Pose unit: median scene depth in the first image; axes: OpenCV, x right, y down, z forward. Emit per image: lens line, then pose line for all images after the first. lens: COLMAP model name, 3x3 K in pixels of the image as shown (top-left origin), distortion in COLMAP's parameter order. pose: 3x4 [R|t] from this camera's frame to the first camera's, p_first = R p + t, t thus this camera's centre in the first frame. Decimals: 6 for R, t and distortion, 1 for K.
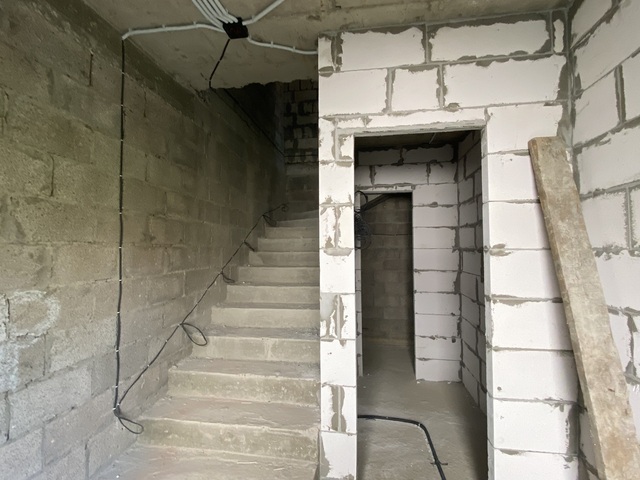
lens RADIAL K [[316.1, 0, 318.1], [0, 316.1, 239.1], [0, 0, 1]] dist [0.032062, -0.030484]
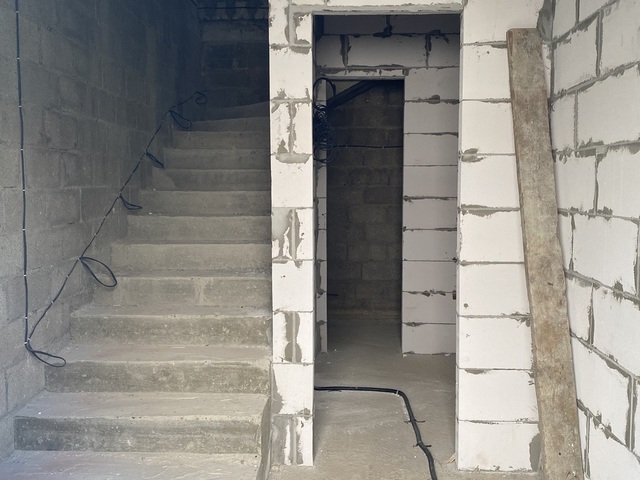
lens RADIAL K [[608.2, 0, 321.6], [0, 608.2, 226.0], [0, 0, 1]] dist [0.131974, -0.325654]
pose [[0.993440, -0.005638, 0.114216, -0.045544], [-0.006644, 0.994251, 0.106865, 0.044349], [-0.114162, -0.106923, 0.987692, -0.605057]]
